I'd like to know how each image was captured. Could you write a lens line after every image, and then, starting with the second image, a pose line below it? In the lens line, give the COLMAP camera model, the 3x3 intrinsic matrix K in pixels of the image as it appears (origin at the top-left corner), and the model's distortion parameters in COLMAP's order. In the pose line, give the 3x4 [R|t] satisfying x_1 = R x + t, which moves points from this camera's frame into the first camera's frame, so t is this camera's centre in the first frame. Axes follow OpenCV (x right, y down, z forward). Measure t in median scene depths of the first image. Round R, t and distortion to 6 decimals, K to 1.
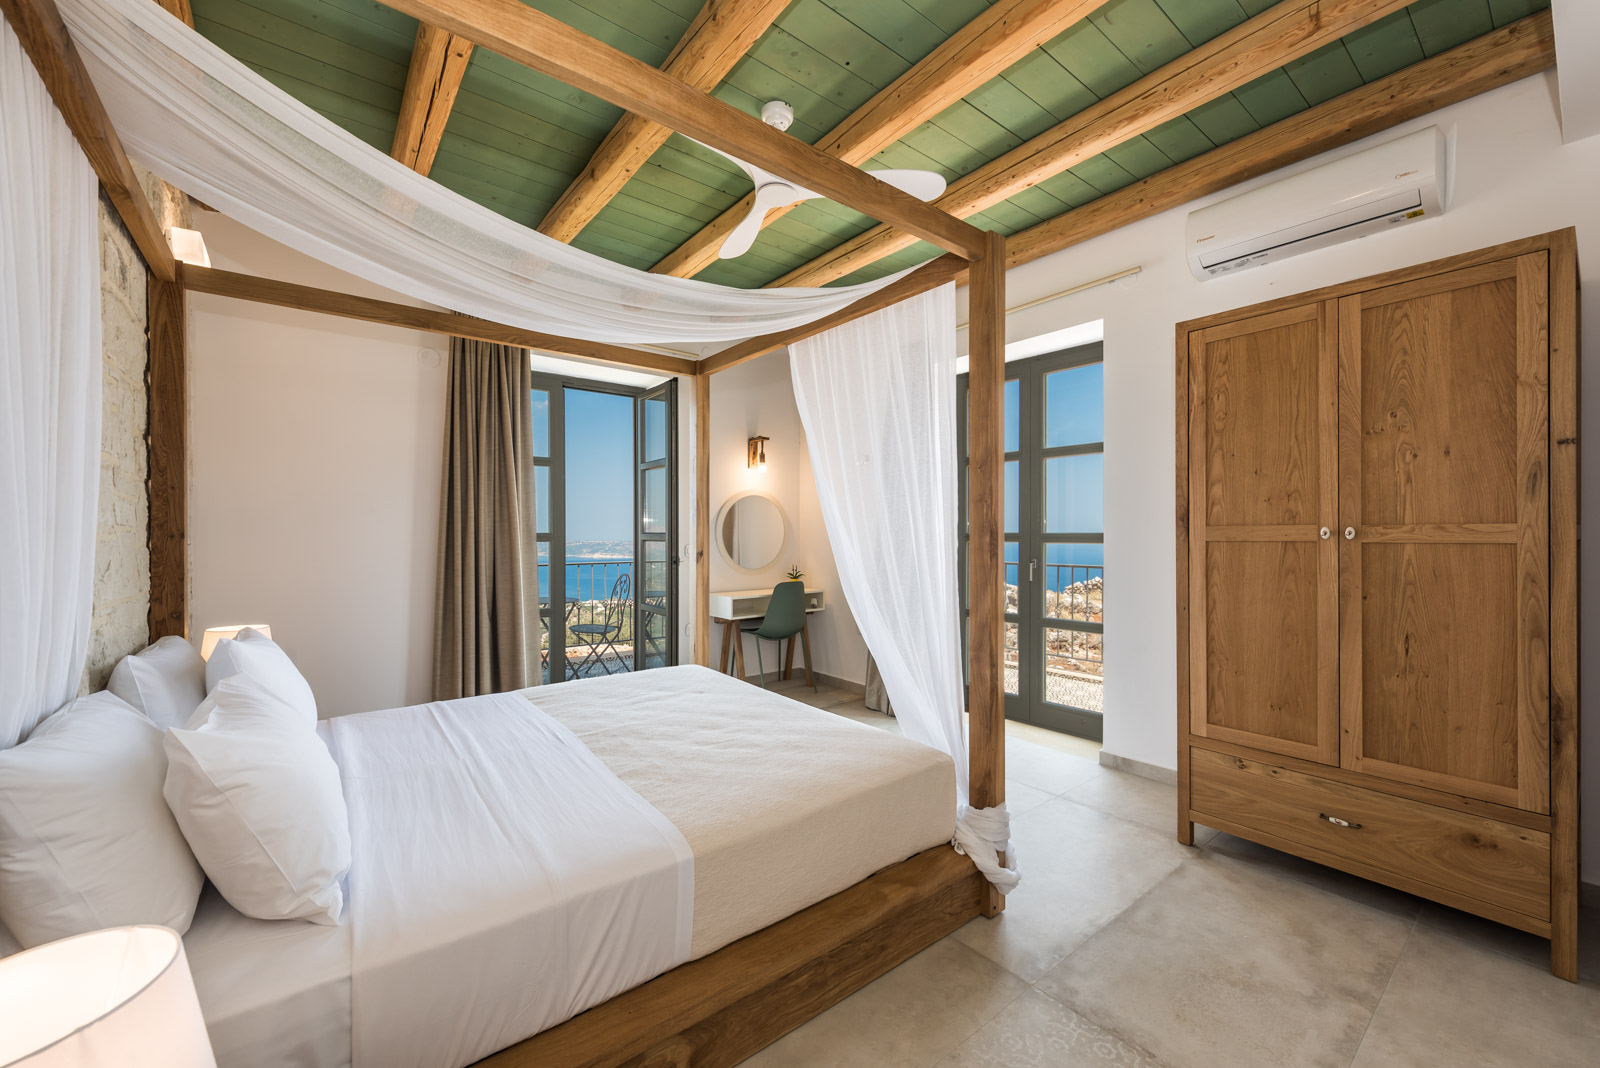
lens RADIAL K [[622.5, 0, 800.0], [0, 622.5, 534.0], [0, 0, 1]] dist [0.000015, -0.000127]
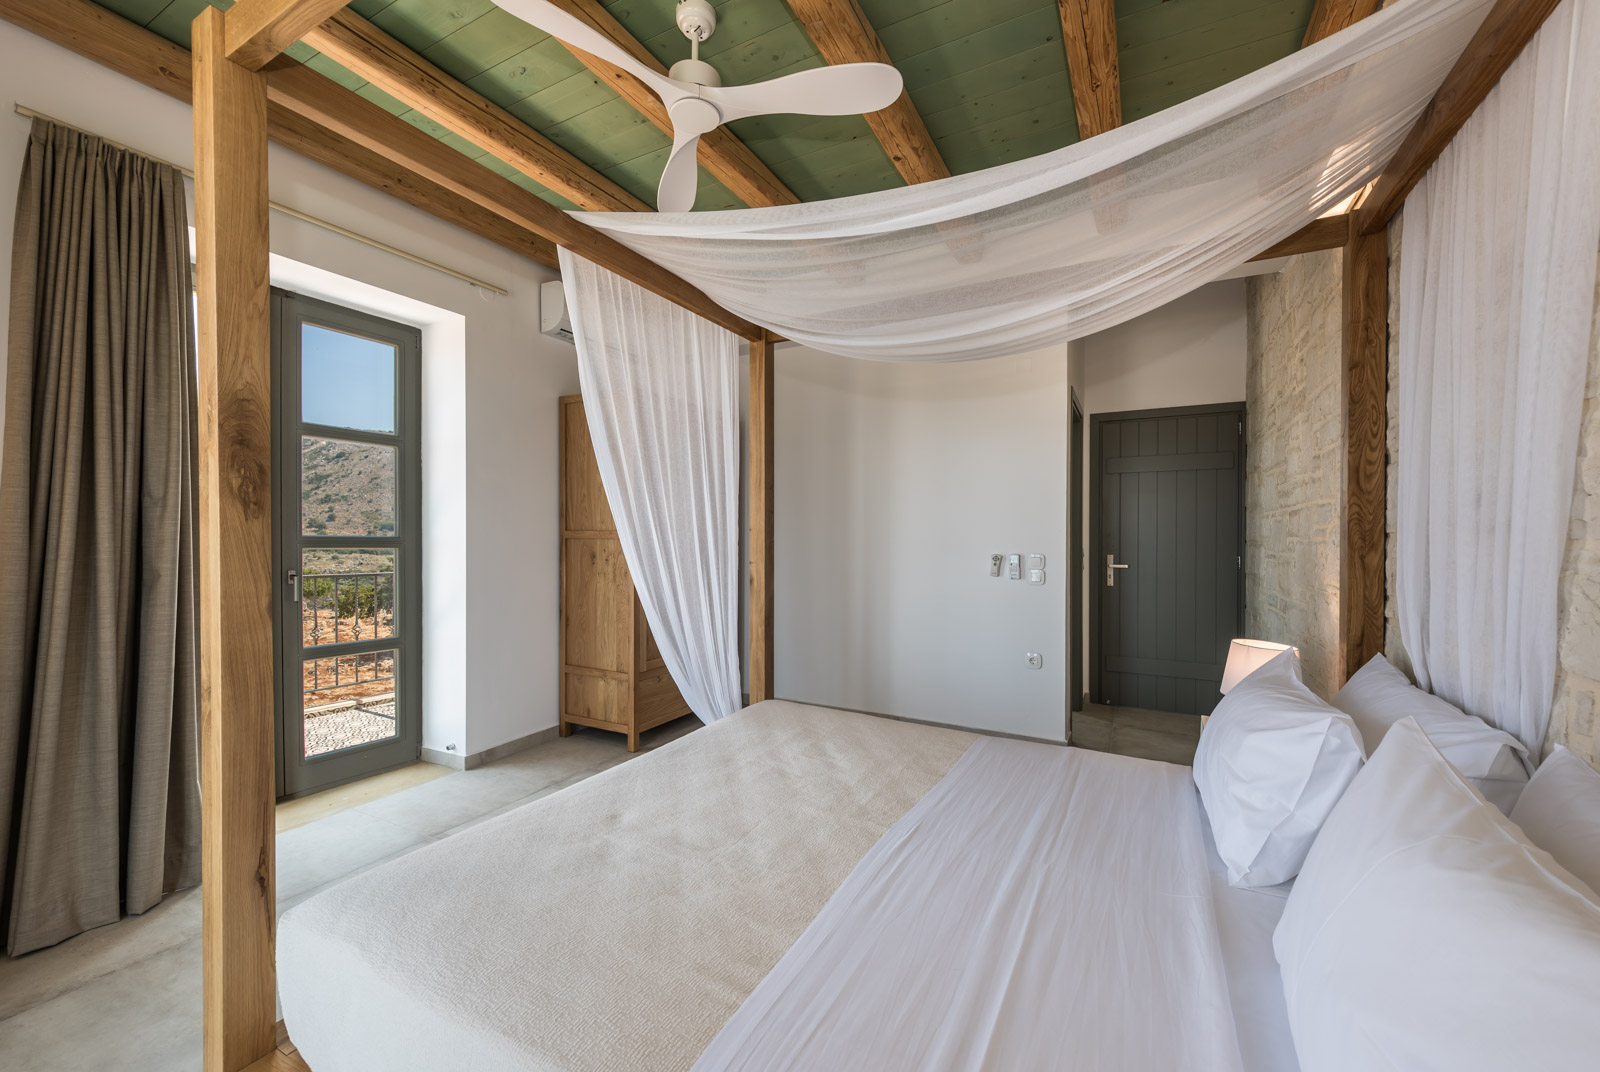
lens RADIAL K [[622.5, 0, 800.0], [0, 622.5, 536.0], [0, 0, 1]] dist [0.000015, -0.000127]
pose [[-0.400968, -0.007389, 0.916062, -0.413592], [-0.014547, 0.999893, 0.001698, -0.003805], [-0.915976, -0.012646, -0.401033, 0.591451]]
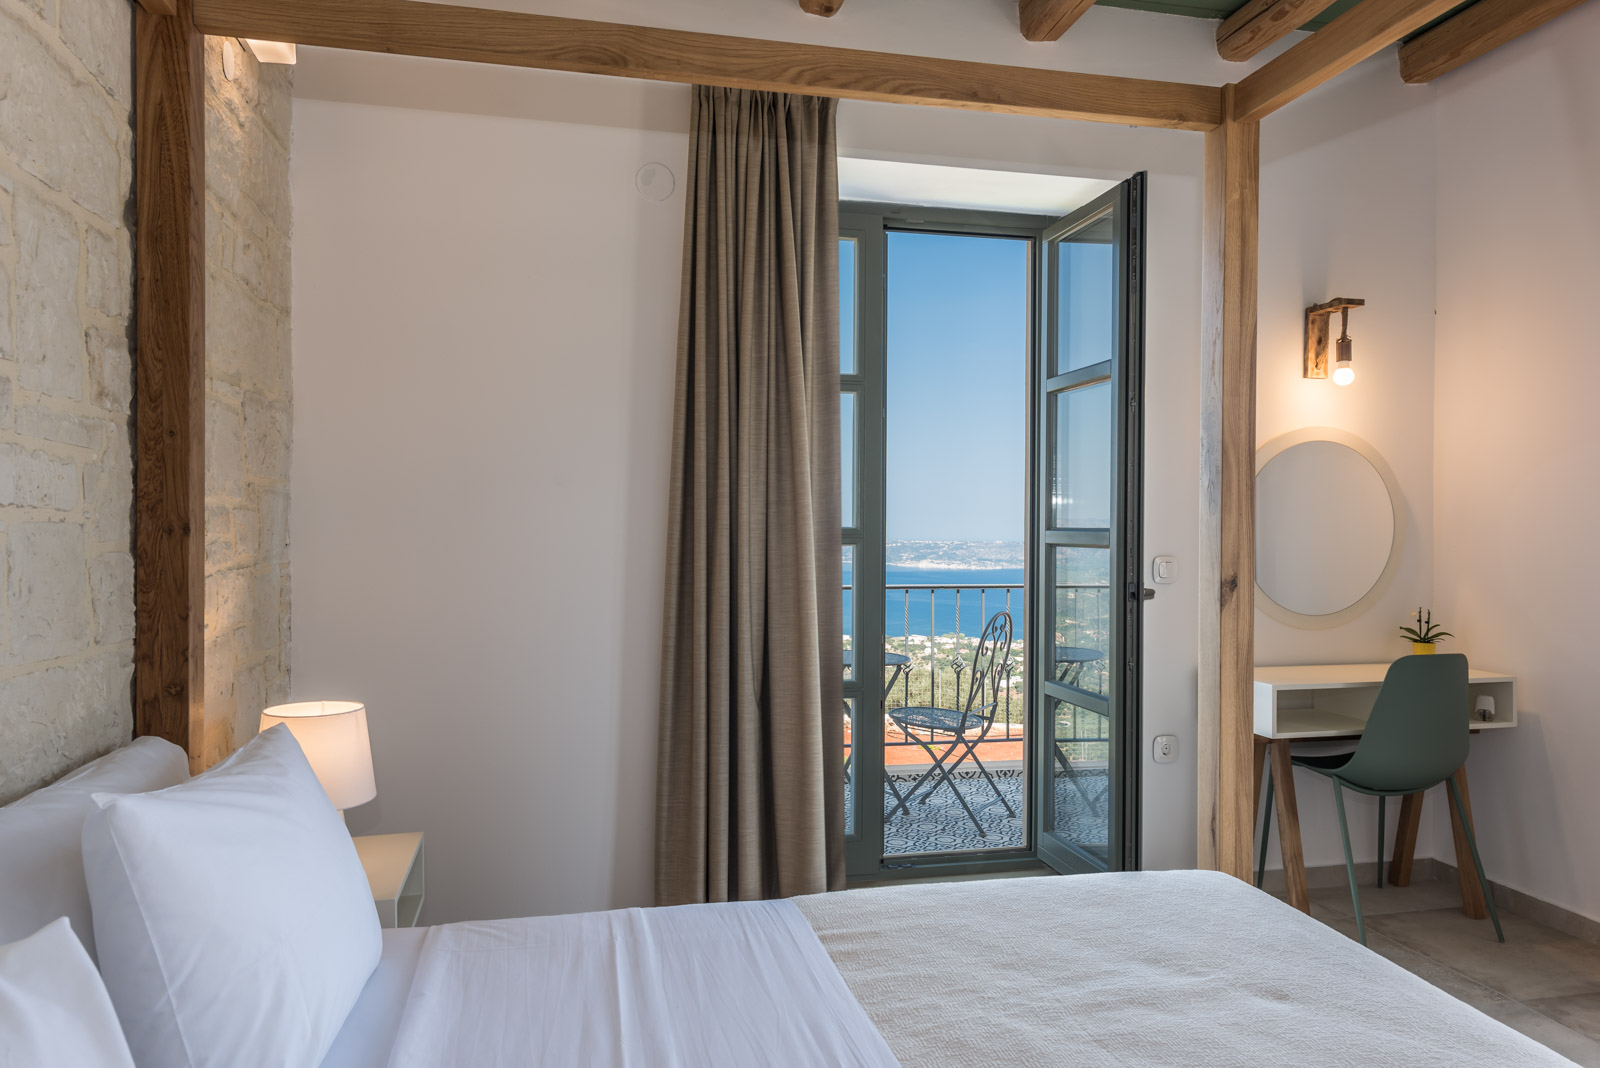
lens RADIAL K [[1069.3, 0, 800.0], [0, 1069.3, 534.0], [0, 0, 1]] dist [-0.003226, -0.000970]
pose [[0.913009, 0.009070, -0.407838, -0.112967], [-0.006581, 0.999950, 0.007505, -0.002564], [0.407886, -0.004168, 0.913023, 0.221417]]
